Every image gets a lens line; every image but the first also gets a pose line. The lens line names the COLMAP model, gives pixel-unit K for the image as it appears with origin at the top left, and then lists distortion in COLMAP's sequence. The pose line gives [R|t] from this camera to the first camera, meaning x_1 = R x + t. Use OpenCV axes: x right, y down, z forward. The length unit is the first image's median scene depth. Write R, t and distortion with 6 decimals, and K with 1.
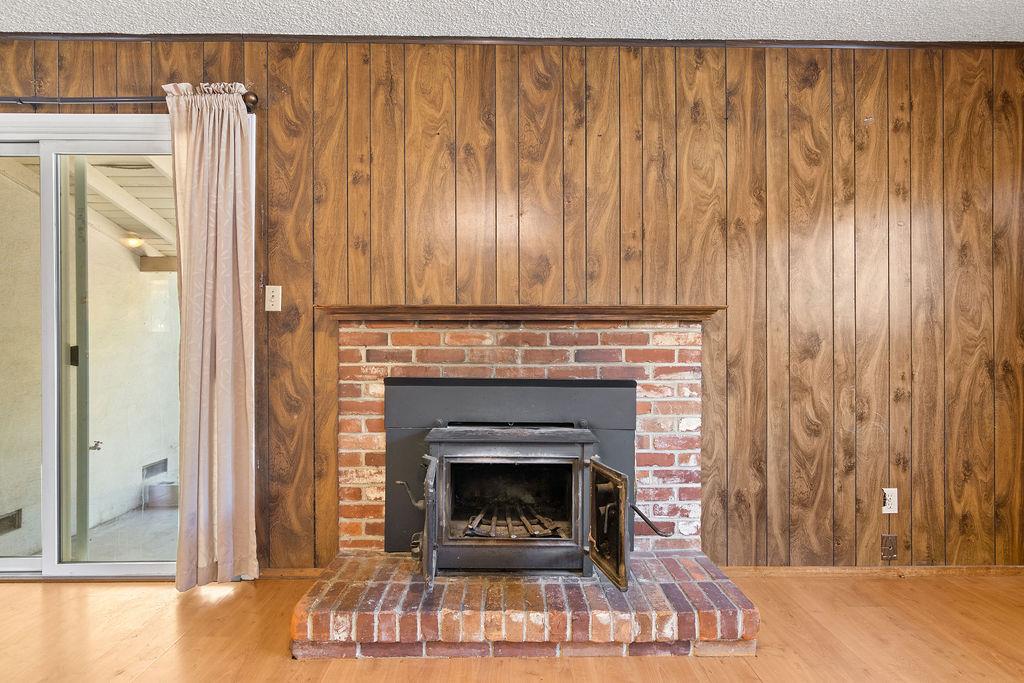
lens RADIAL K [[522.2, 0, 511.8], [0, 522.2, 341.4], [0, 0, 1]] dist [-0.002535, 0.001986]
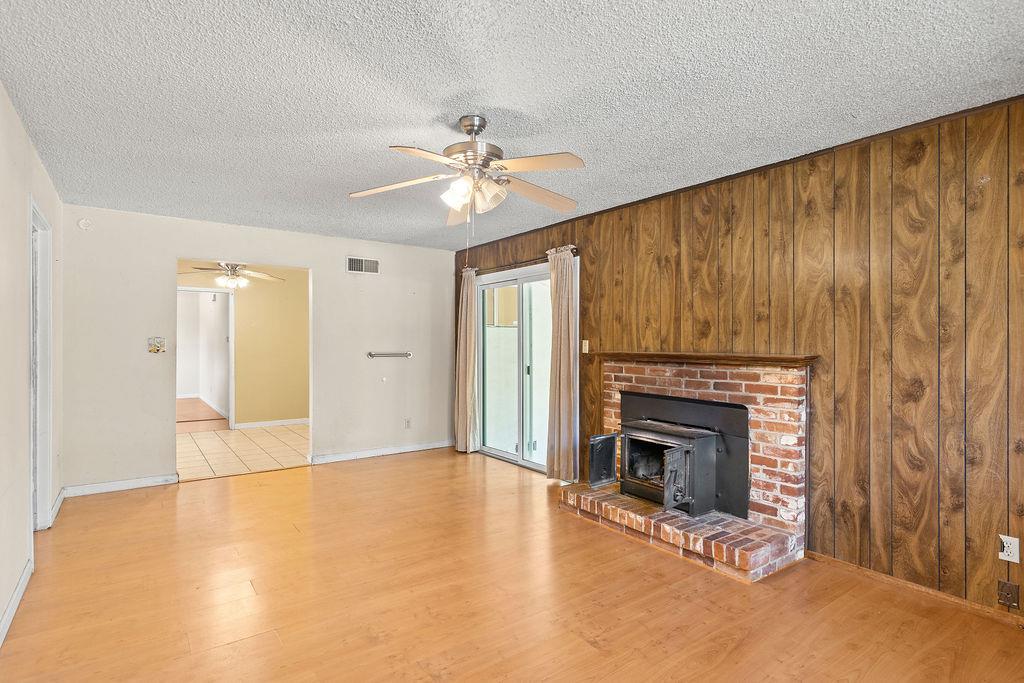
lens RADIAL K [[522.2, 0, 510.5], [0, 522.2, 343.4], [0, 0, 1]] dist [-0.002535, 0.001986]
pose [[0.577167, 0.002763, -0.816622, 1.010260], [-0.000039, 0.999994, 0.003356, -0.100967], [0.816626, -0.001905, 0.577164, -0.390283]]
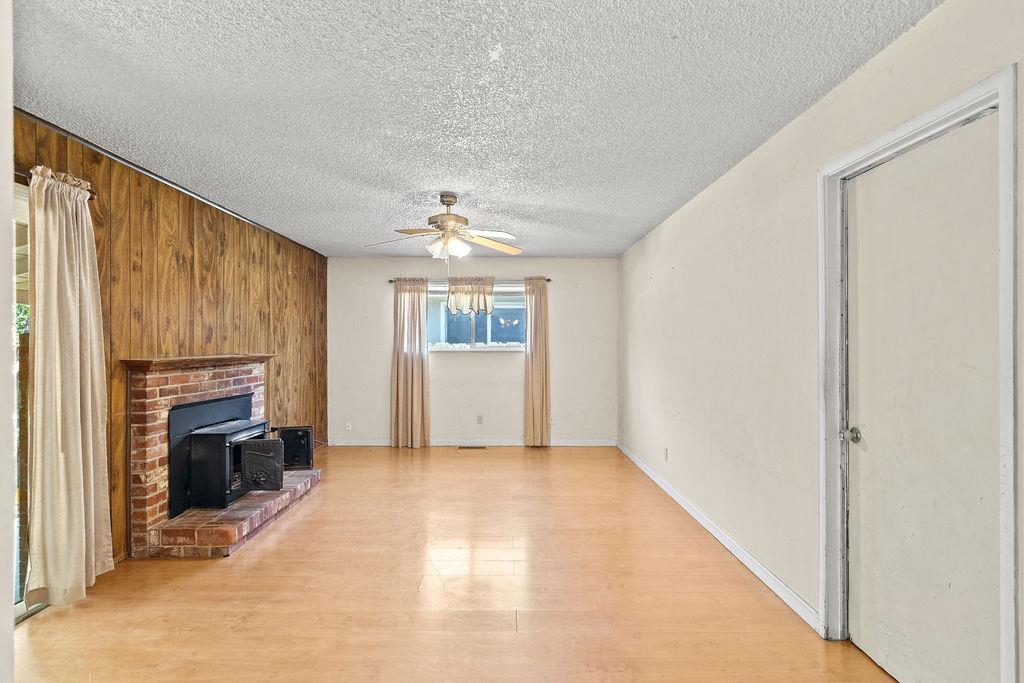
lens RADIAL K [[522.2, 0, 508.4], [0, 522.2, 345.3], [0, 0, 1]] dist [-0.002535, 0.001986]
pose [[0.014516, -0.003115, 0.999890, -1.669765], [-0.001065, 0.999995, 0.003131, -0.108773], [-0.999894, -0.001110, 0.014513, -0.014291]]
